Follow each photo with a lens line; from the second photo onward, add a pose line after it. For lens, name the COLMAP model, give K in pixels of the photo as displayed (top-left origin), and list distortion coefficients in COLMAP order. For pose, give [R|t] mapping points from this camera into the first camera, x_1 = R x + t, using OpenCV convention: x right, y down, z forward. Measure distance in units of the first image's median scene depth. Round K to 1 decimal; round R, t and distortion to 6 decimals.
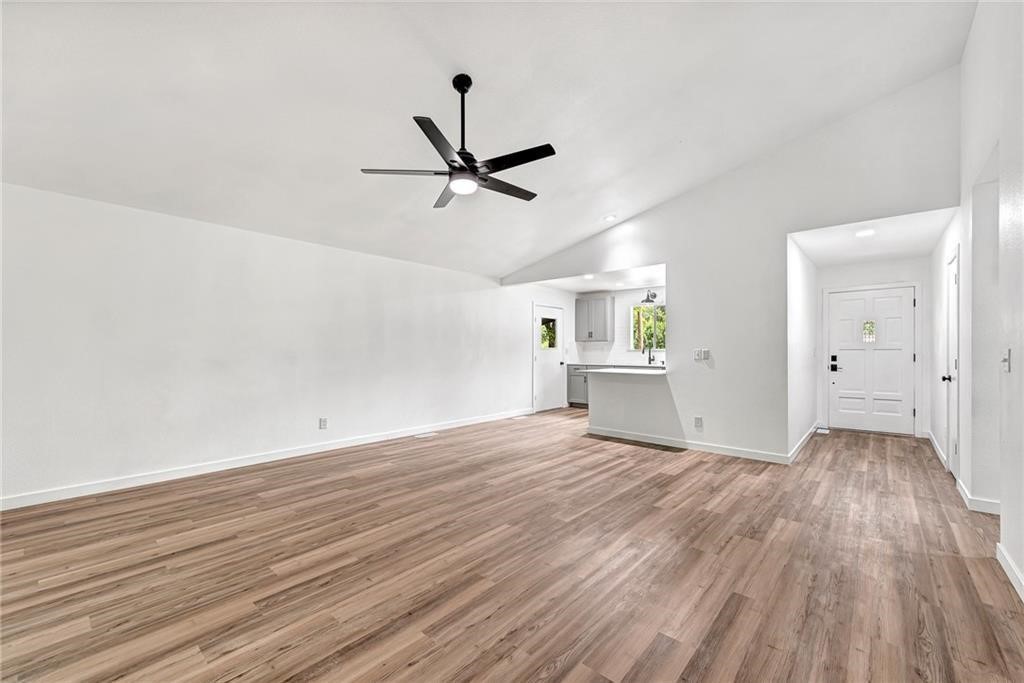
lens RADIAL K [[411.6, 0, 508.4], [0, 411.6, 345.6], [0, 0, 1]] dist [0.011797, -0.003641]
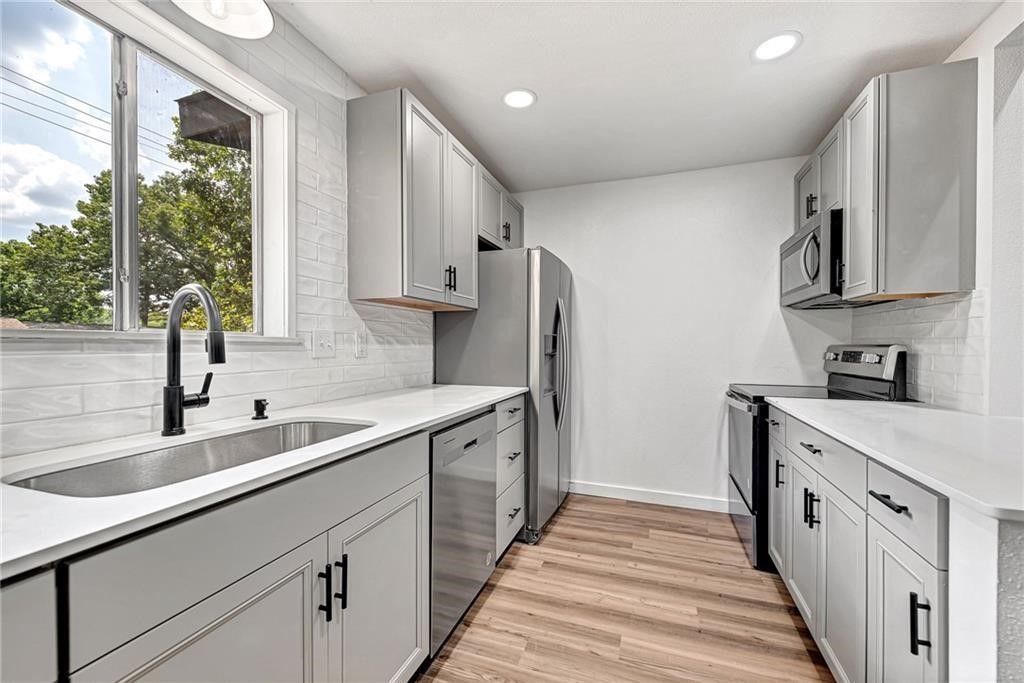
lens RADIAL K [[411.6, 0, 515.6], [0, 411.6, 353.3], [0, 0, 1]] dist [0.011797, -0.003641]
pose [[-0.383117, -0.018893, 0.923506, 0.325791], [-0.011407, 0.999811, 0.015721, 0.025893], [-0.923629, -0.004511, -0.383261, 1.879993]]
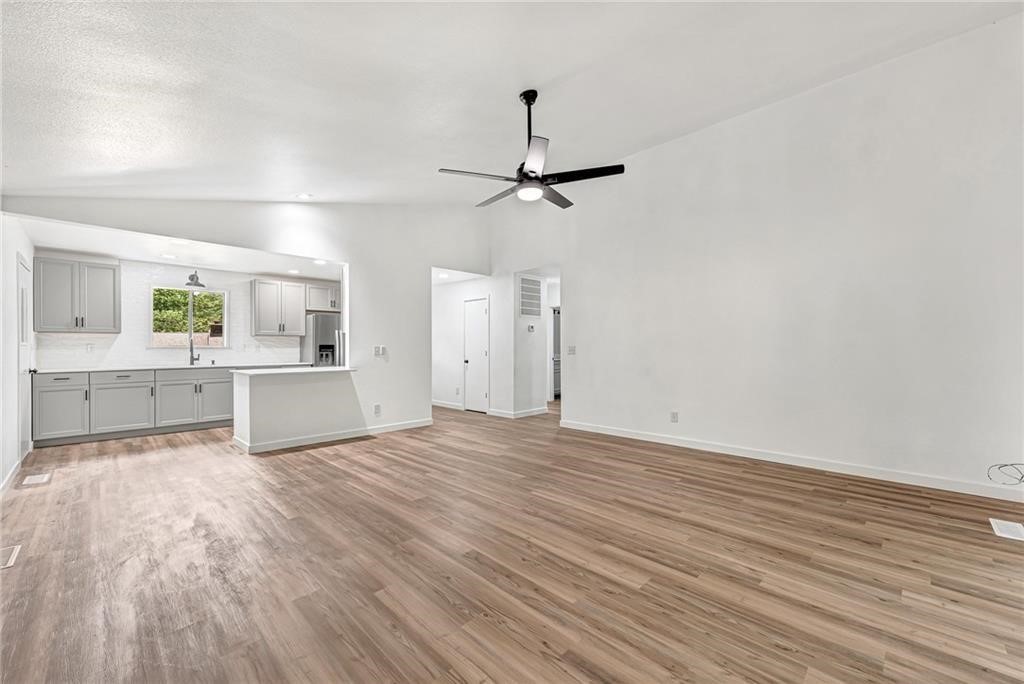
lens RADIAL K [[411.6, 0, 516.9], [0, 411.6, 349.1], [0, 0, 1]] dist [0.011797, -0.003641]
pose [[0.047875, -0.003867, 0.998846, -0.824843], [-0.008953, 0.999951, 0.004301, 0.011559], [-0.998813, -0.009148, 0.047838, 0.684997]]
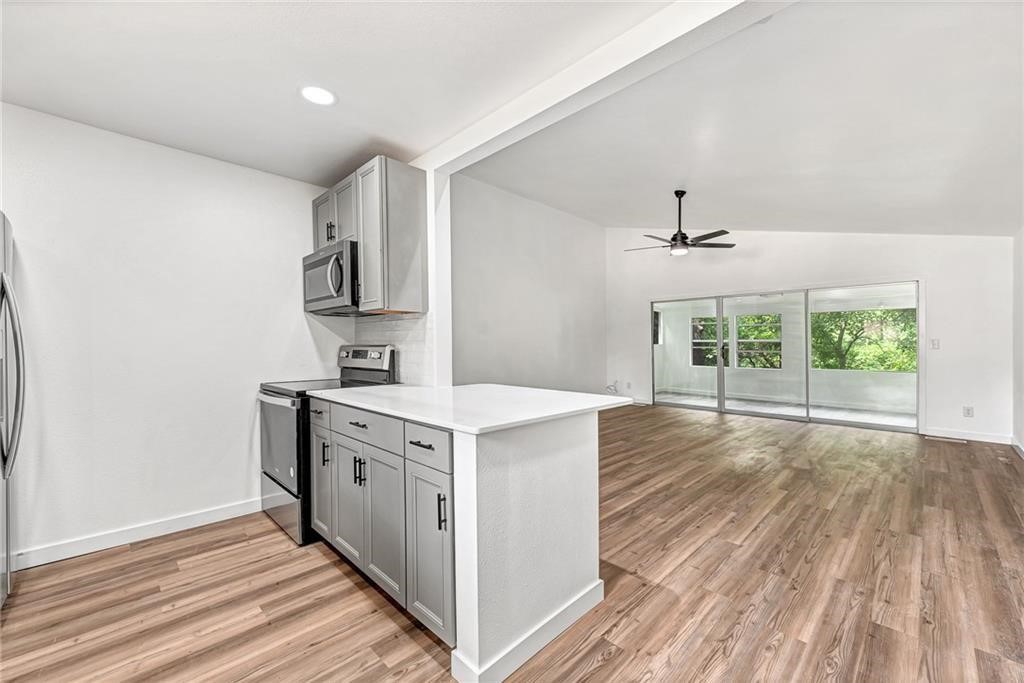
lens RADIAL K [[411.6, 0, 503.7], [0, 411.6, 348.7], [0, 0, 1]] dist [0.011797, -0.003641]
pose [[-0.997480, 0.001152, 0.070939, 0.363788], [0.001026, 0.999998, -0.001809, 0.025859], [-0.070941, -0.001732, -0.997479, 1.964972]]
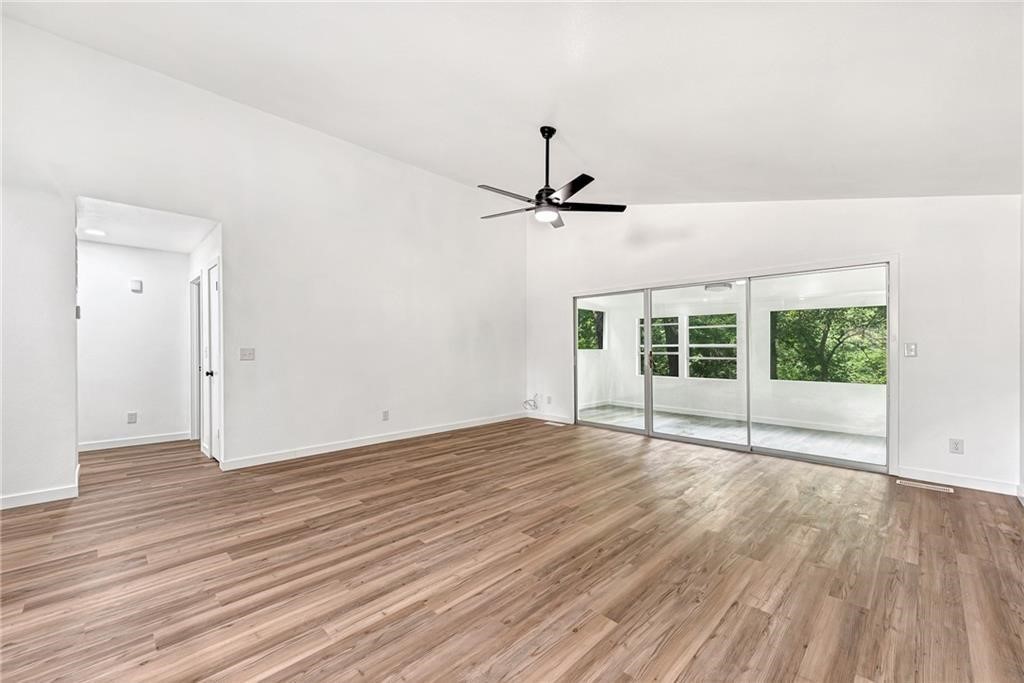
lens RADIAL K [[411.6, 0, 508.8], [0, 411.6, 355.8], [0, 0, 1]] dist [0.011797, -0.003641]
pose [[-0.998139, -0.000910, 0.060975, -0.051251], [-0.000661, 0.999991, 0.004101, 0.020007], [-0.060978, 0.004053, -0.998131, 1.551735]]
